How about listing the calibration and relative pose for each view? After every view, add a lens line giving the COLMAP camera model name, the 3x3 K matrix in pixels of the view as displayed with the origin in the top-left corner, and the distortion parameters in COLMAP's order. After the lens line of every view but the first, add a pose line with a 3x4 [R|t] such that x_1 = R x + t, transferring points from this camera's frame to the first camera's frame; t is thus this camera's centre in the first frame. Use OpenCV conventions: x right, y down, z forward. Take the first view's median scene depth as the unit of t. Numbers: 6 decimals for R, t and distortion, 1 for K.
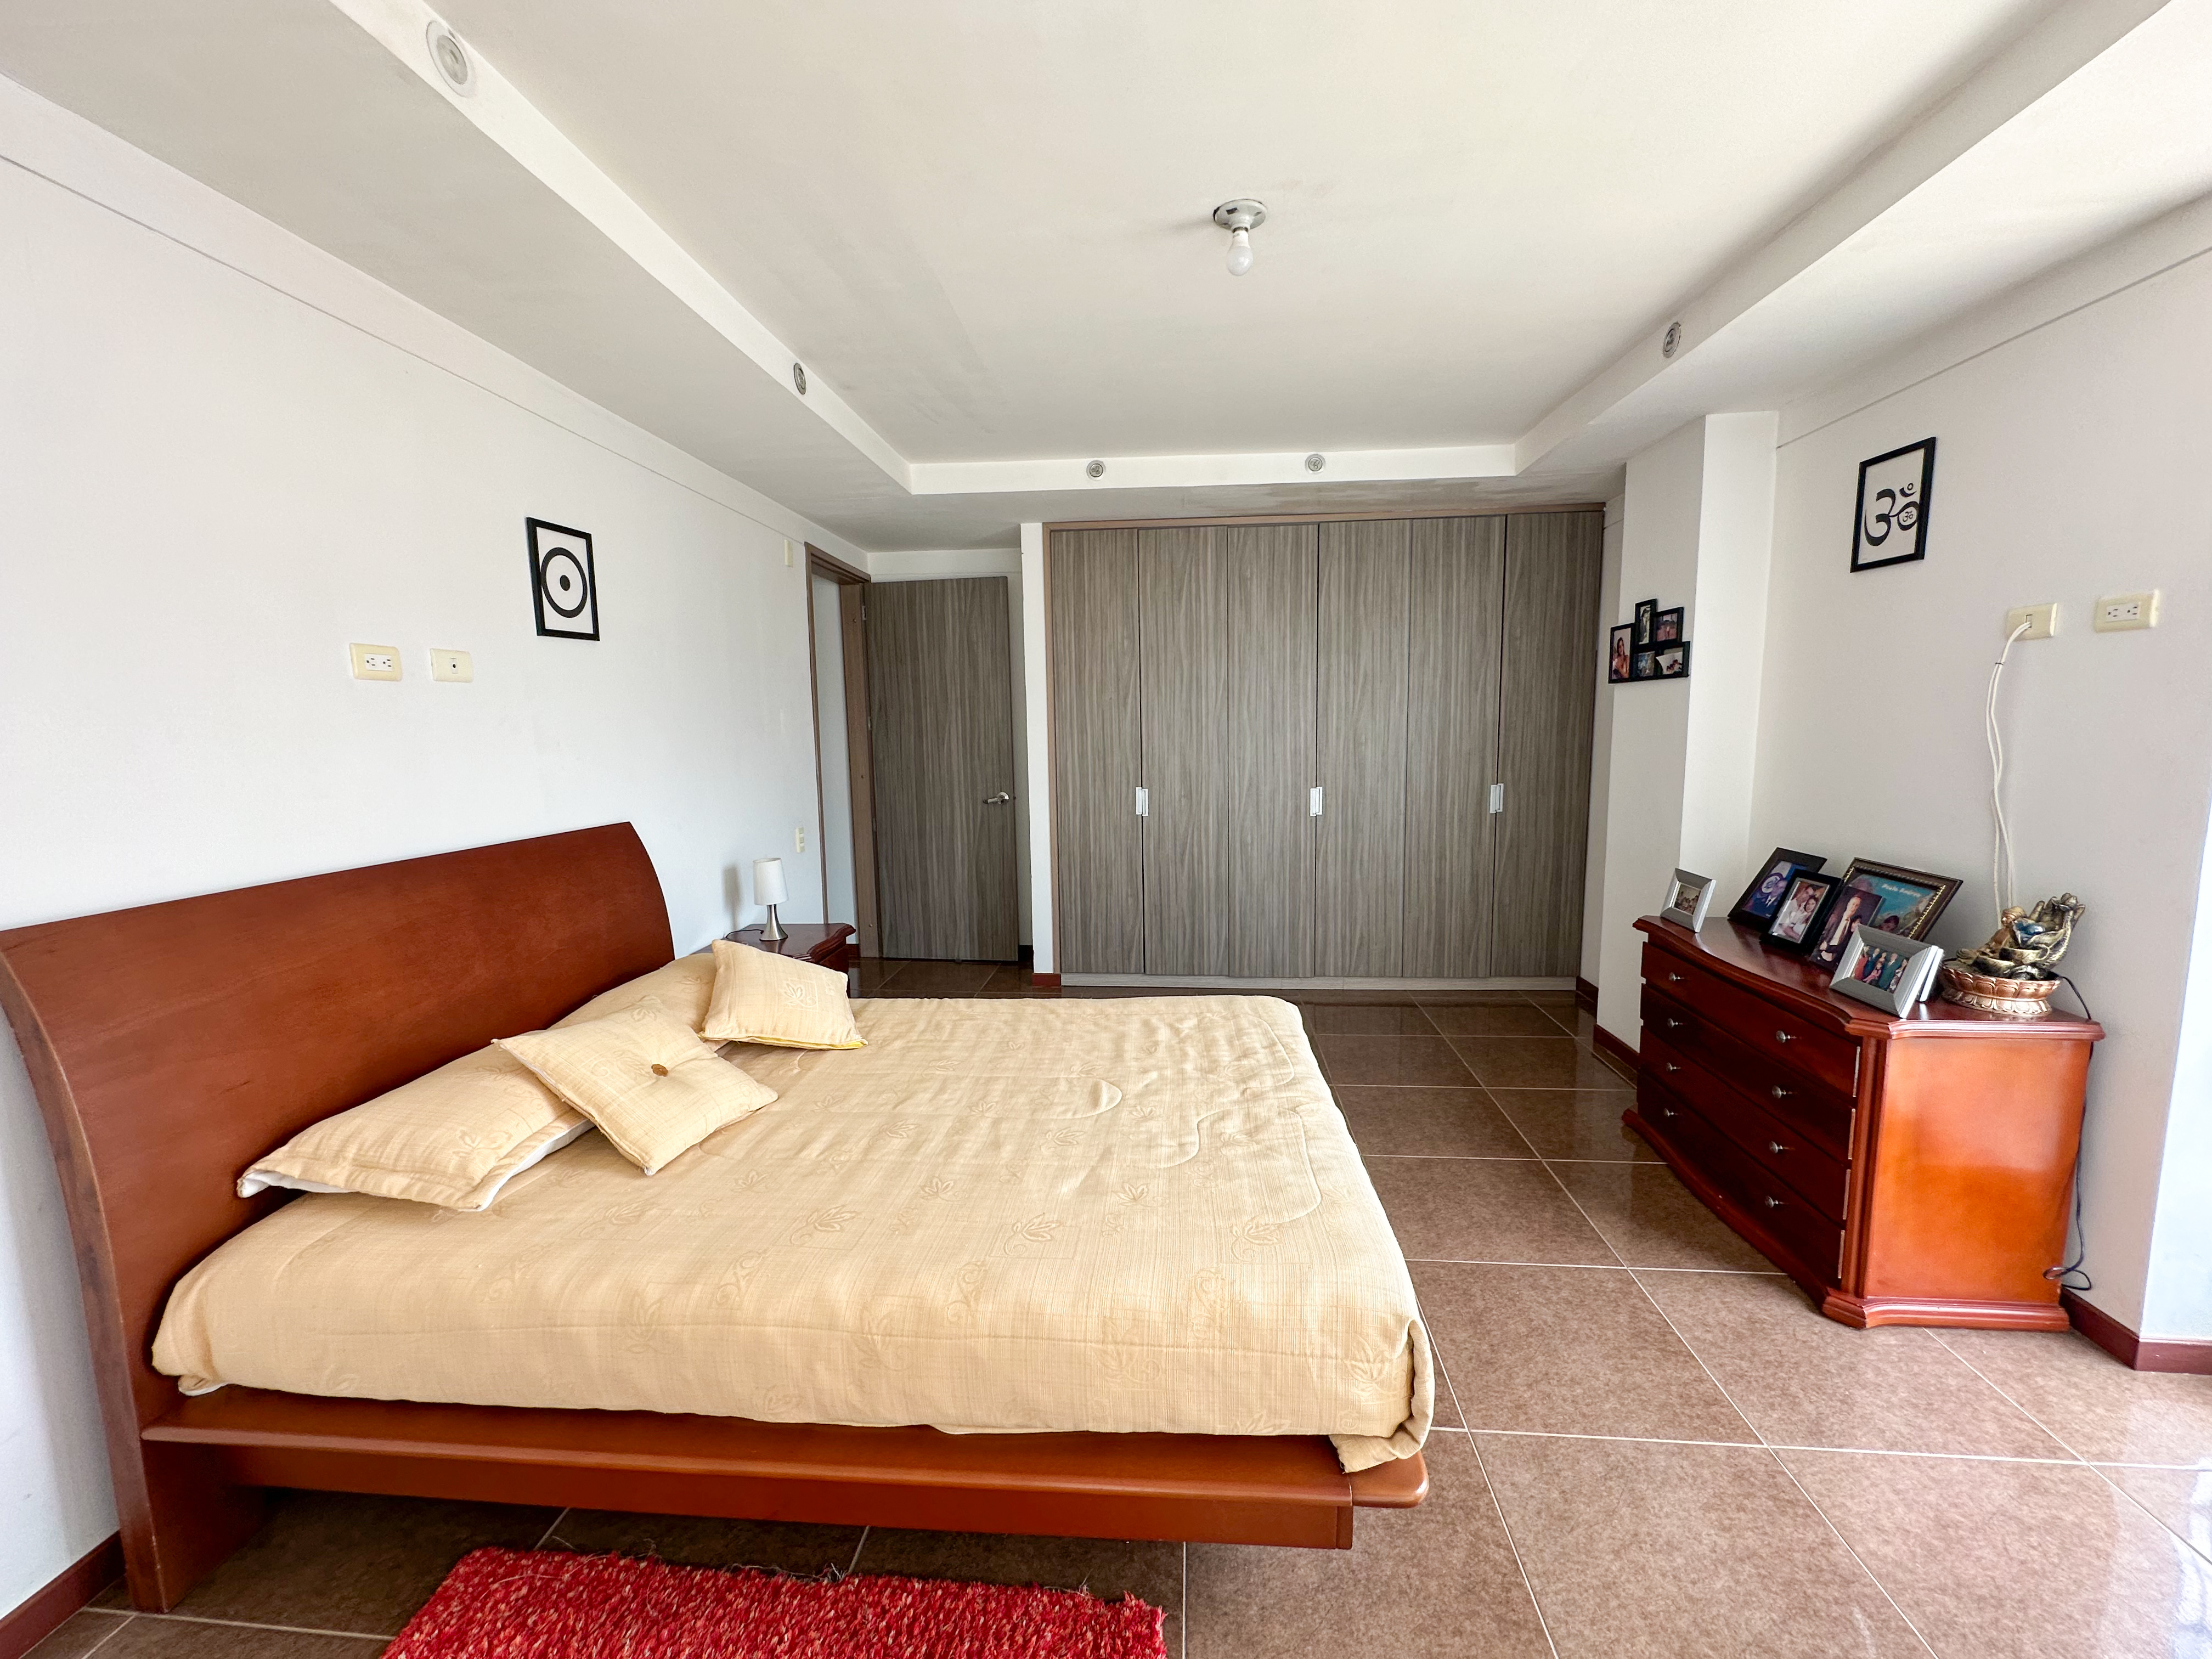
lens RADIAL K [[885.1, 0, 1117.0], [0, 885.1, 825.0], [0, 0, 1]] dist [0.000768, -0.000109]
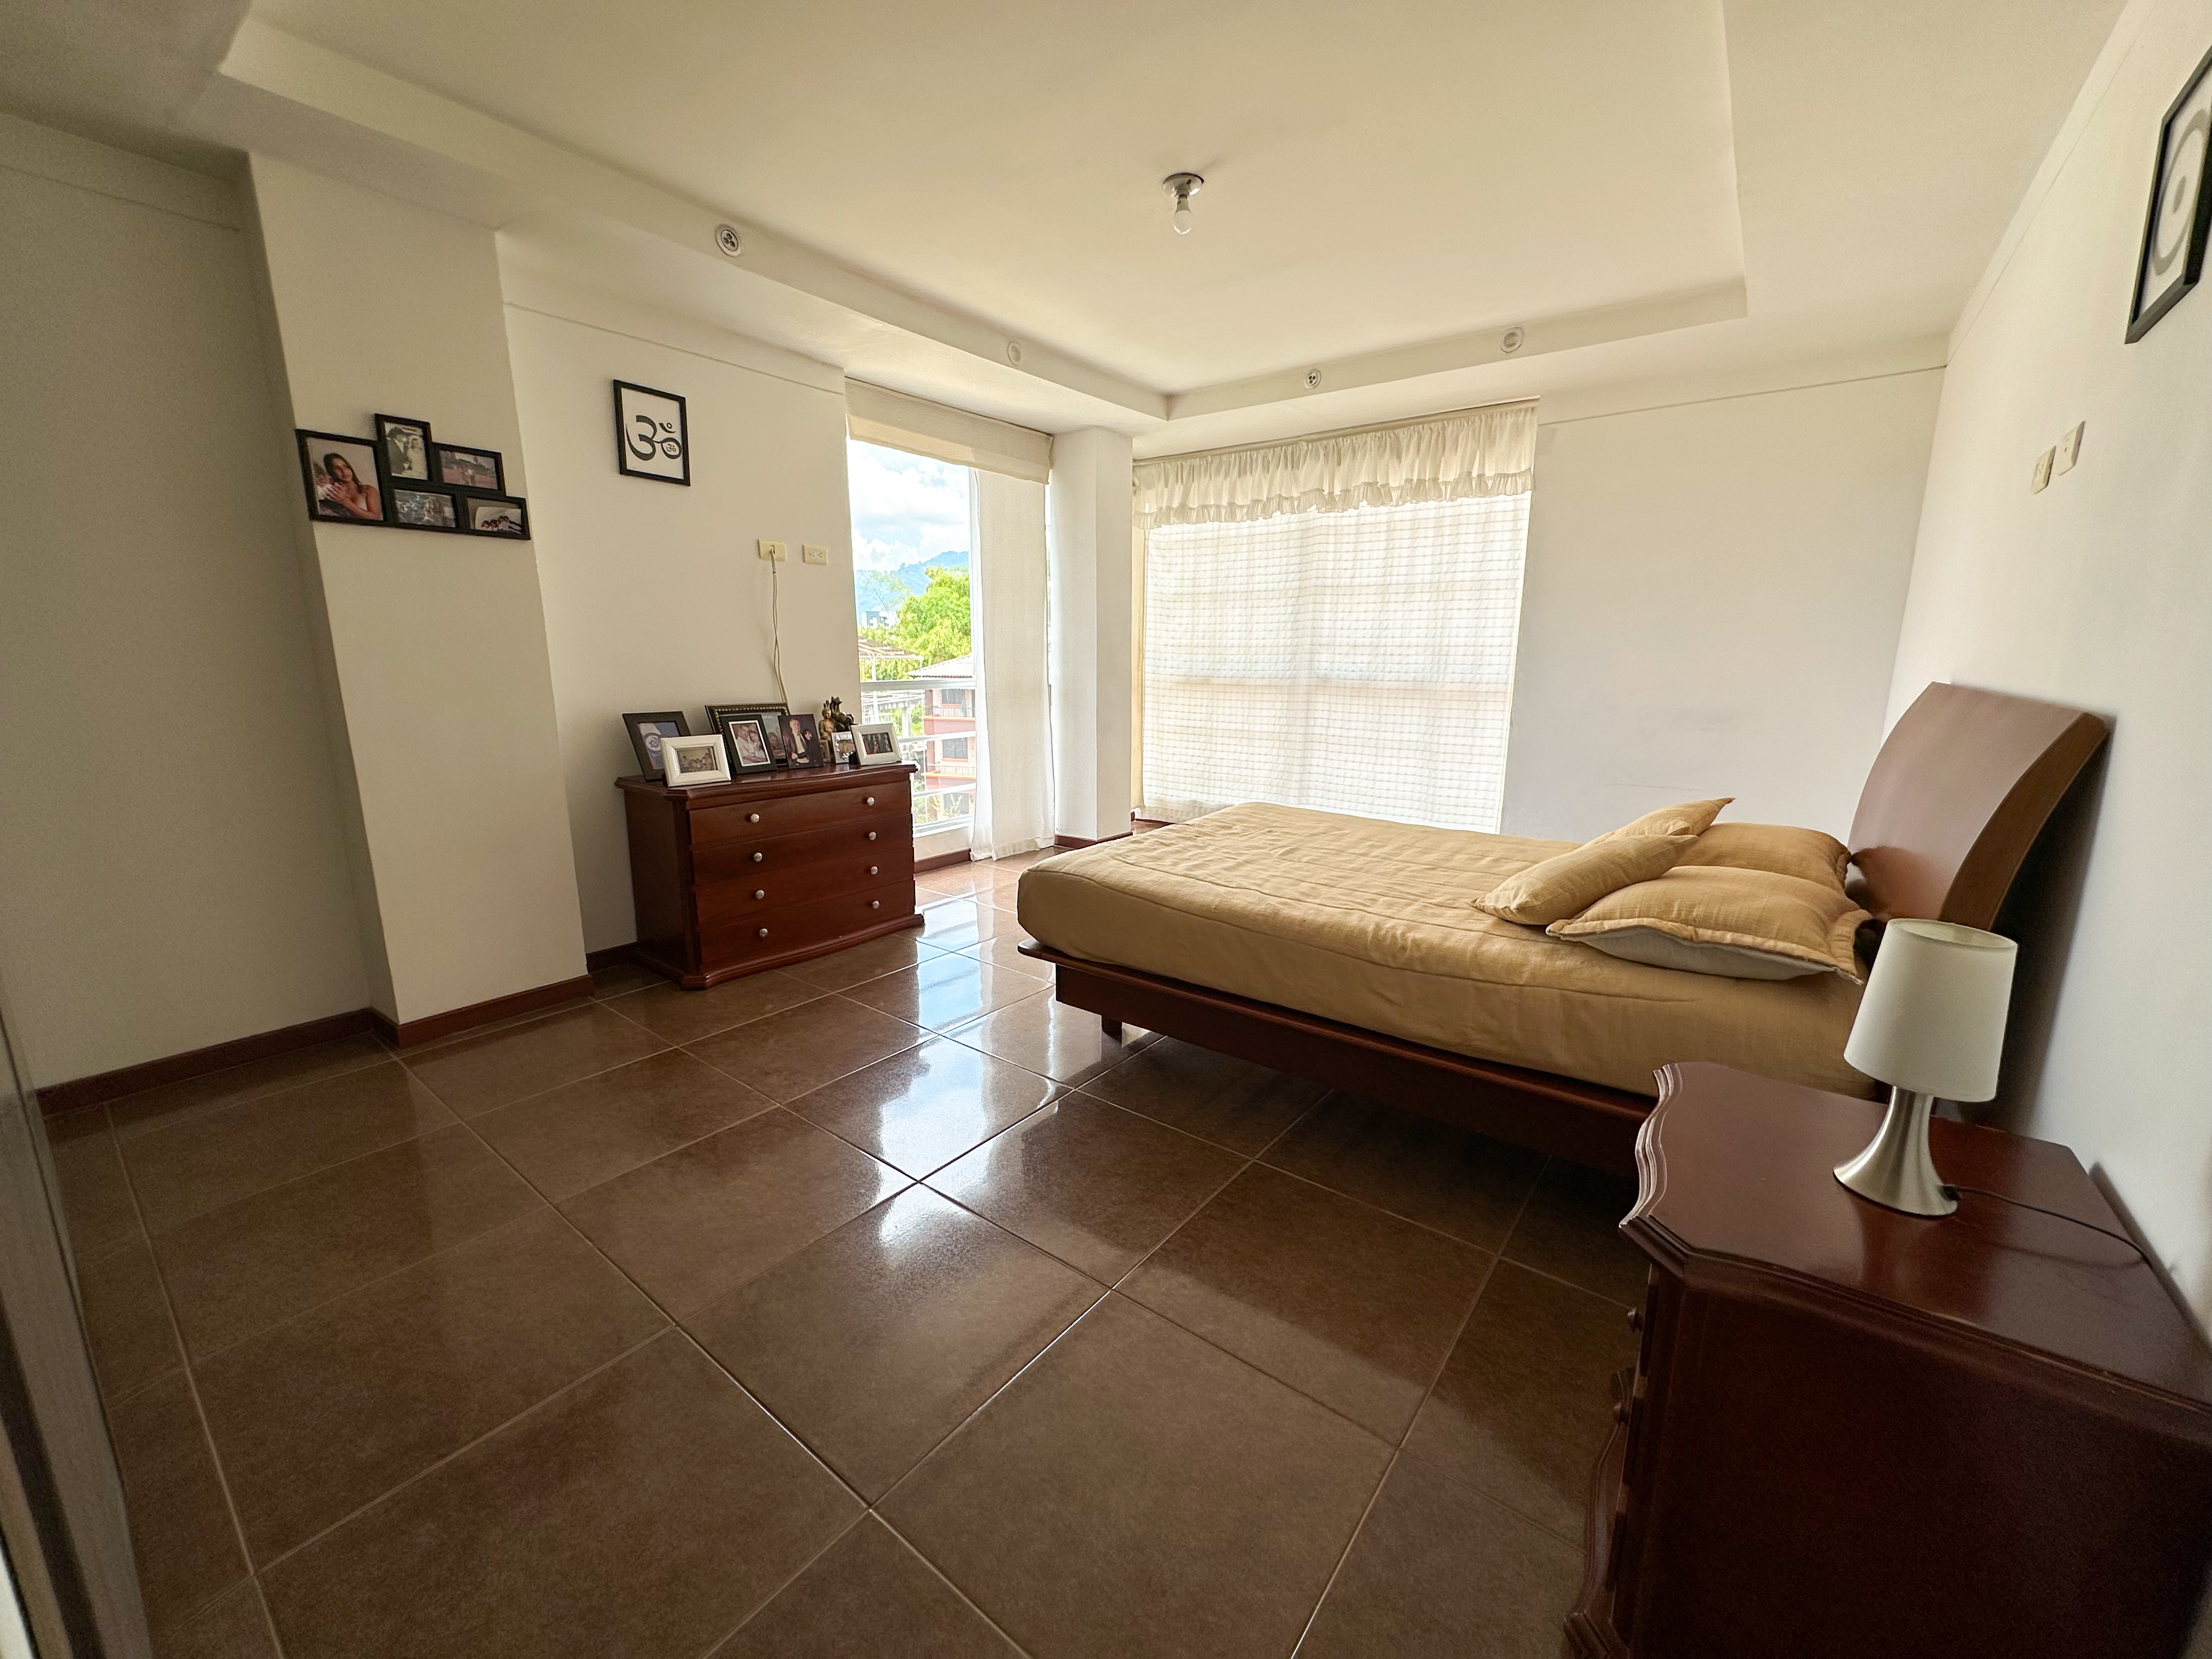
lens RADIAL K [[885.1, 0, 1117.2], [0, 885.1, 833.6], [0, 0, 1]] dist [0.000768, -0.000109]
pose [[-0.843682, -0.090920, 0.529088, -0.430075], [0.075171, 0.955837, 0.284122, -0.114727], [-0.531554, 0.279481, -0.799588, 1.806899]]
